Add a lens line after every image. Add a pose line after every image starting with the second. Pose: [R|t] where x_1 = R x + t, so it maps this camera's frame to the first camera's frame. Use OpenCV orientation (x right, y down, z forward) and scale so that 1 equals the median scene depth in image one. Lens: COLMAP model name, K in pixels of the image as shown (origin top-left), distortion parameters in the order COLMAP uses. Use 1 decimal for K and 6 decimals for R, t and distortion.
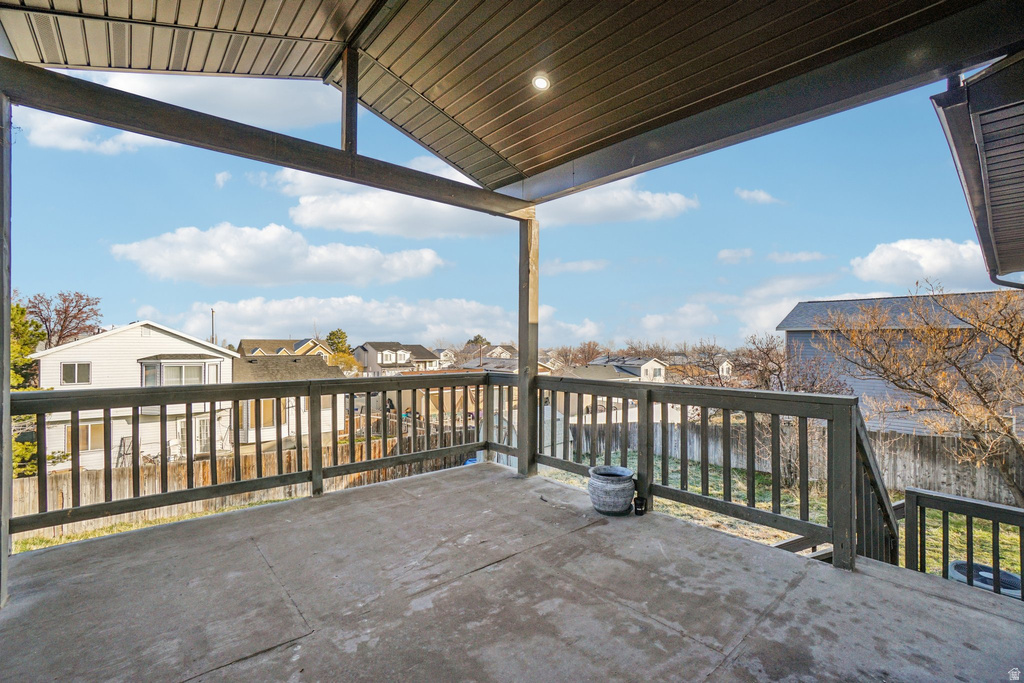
lens RADIAL K [[451.5, 0, 500.0], [0, 451.5, 340.5], [0, 0, 1]] dist [-0.068172, 0.022860]
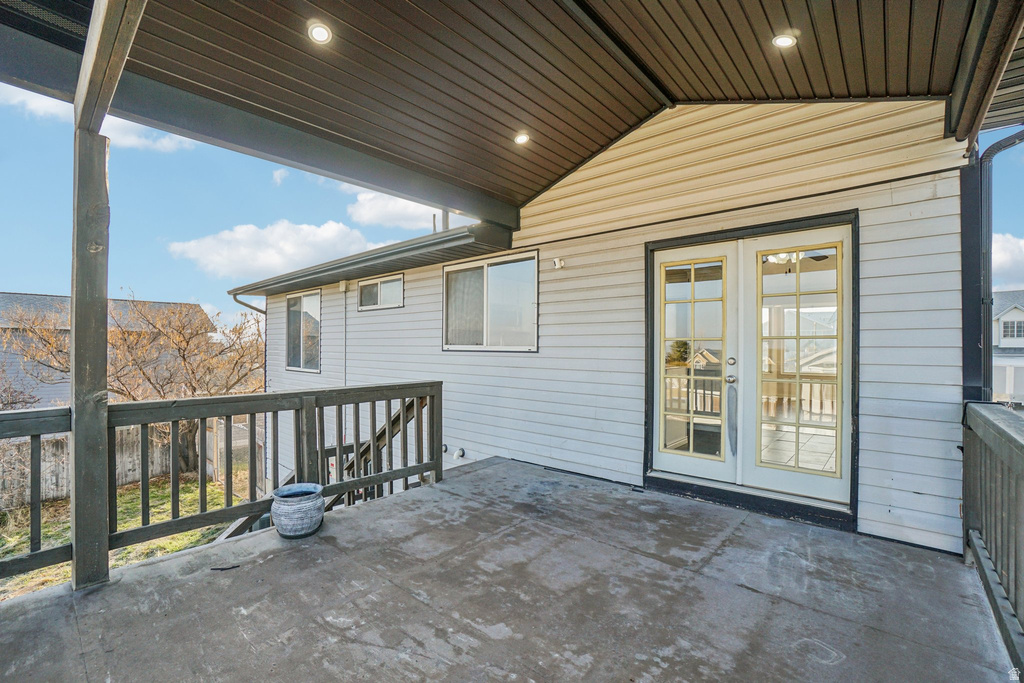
lens RADIAL K [[451.5, 0, 500.0], [0, 451.5, 340.5], [0, 0, 1]] dist [-0.068172, 0.022860]
pose [[-0.126704, 0.005383, 0.991926, -0.555175], [-0.009288, 0.999935, -0.006613, -0.009093], [-0.991897, -0.010051, -0.126645, 0.559388]]
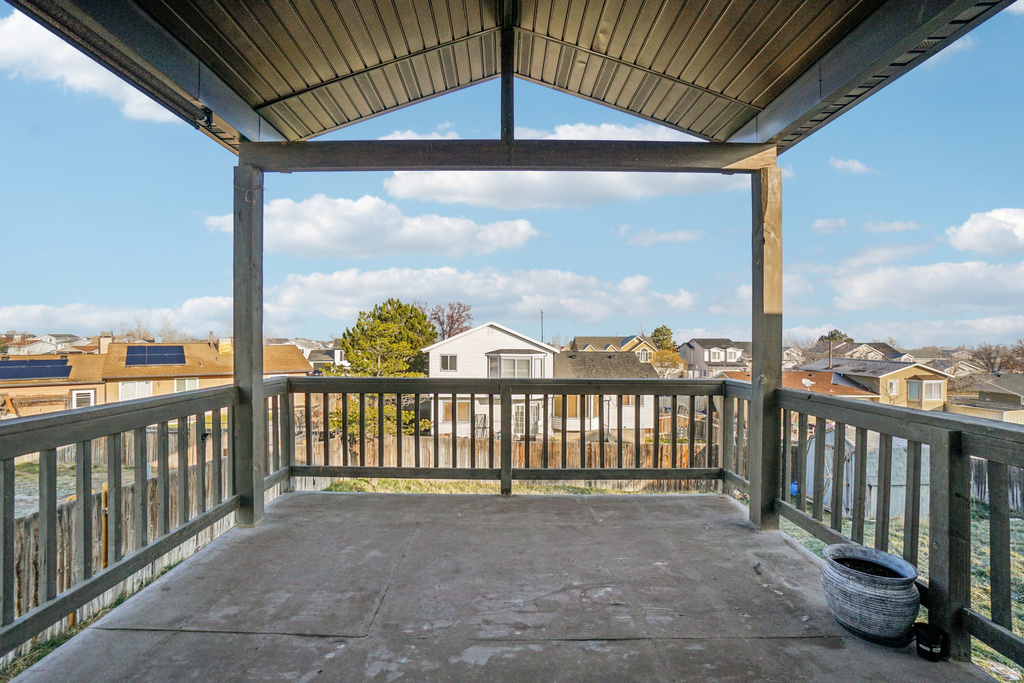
lens RADIAL K [[451.5, 0, 500.0], [0, 451.5, 340.5], [0, 0, 1]] dist [-0.068172, 0.022860]
pose [[0.759535, 0.001302, -0.650466, 0.197346], [0.003303, 0.999977, 0.005858, -0.002712], [0.650458, -0.006598, 0.759513, 0.198974]]
